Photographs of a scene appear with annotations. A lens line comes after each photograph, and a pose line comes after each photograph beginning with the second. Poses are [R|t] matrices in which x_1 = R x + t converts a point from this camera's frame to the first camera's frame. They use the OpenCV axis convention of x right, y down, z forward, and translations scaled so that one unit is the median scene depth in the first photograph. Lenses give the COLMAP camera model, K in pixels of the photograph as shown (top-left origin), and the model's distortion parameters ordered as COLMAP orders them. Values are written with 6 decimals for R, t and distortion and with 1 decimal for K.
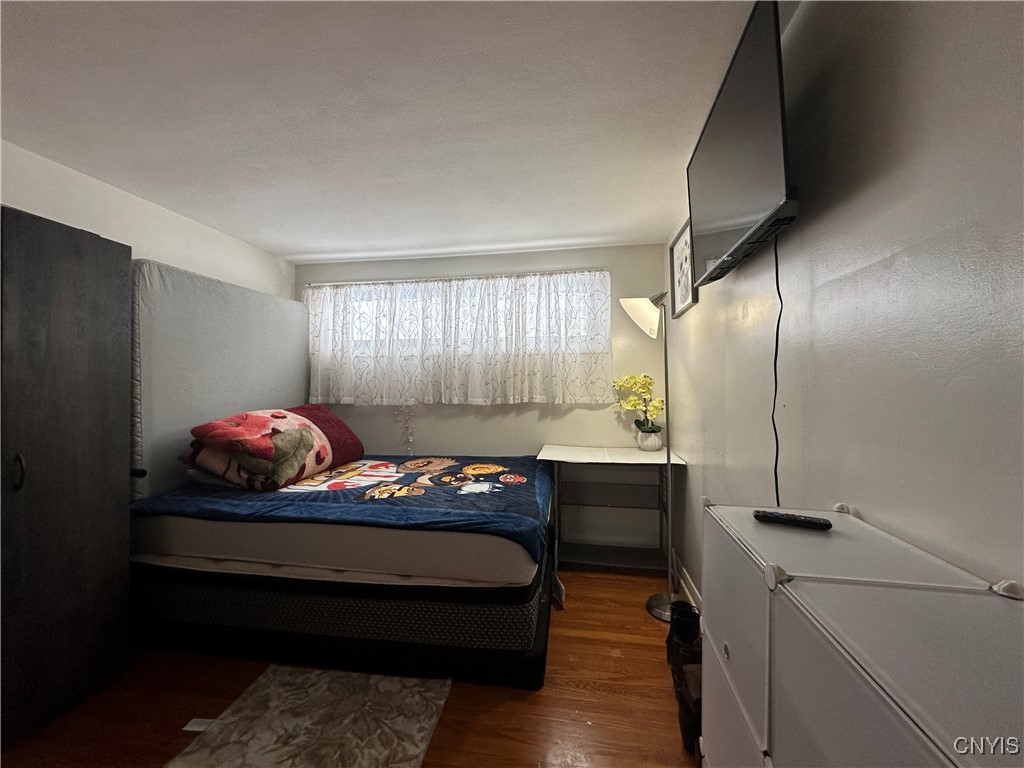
lens RADIAL K [[408.7, 0, 512.0], [0, 408.7, 384.0], [0, 0, 1]] dist [-0.003644, 0.000707]
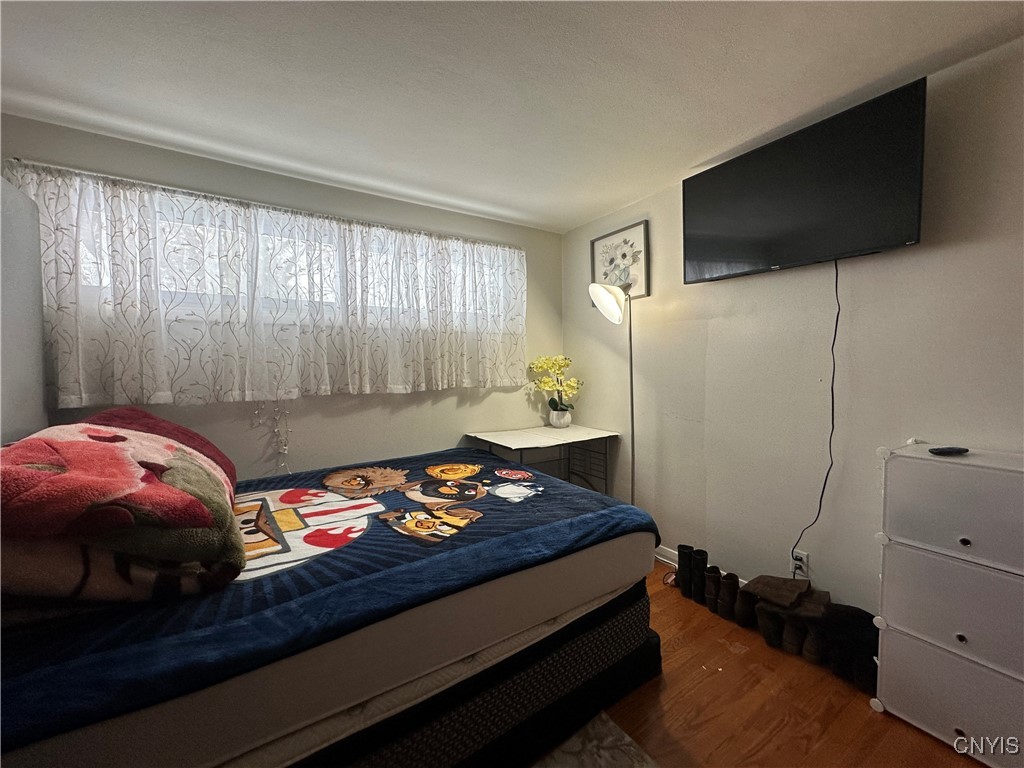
lens RADIAL K [[408.7, 0, 512.0], [0, 408.7, 384.0], [0, 0, 1]] dist [-0.003644, 0.000707]
pose [[0.733356, -0.034736, 0.678957, -0.460089], [0.003966, 0.998895, 0.046820, -0.002546], [-0.679833, -0.031643, 0.732684, 0.285143]]
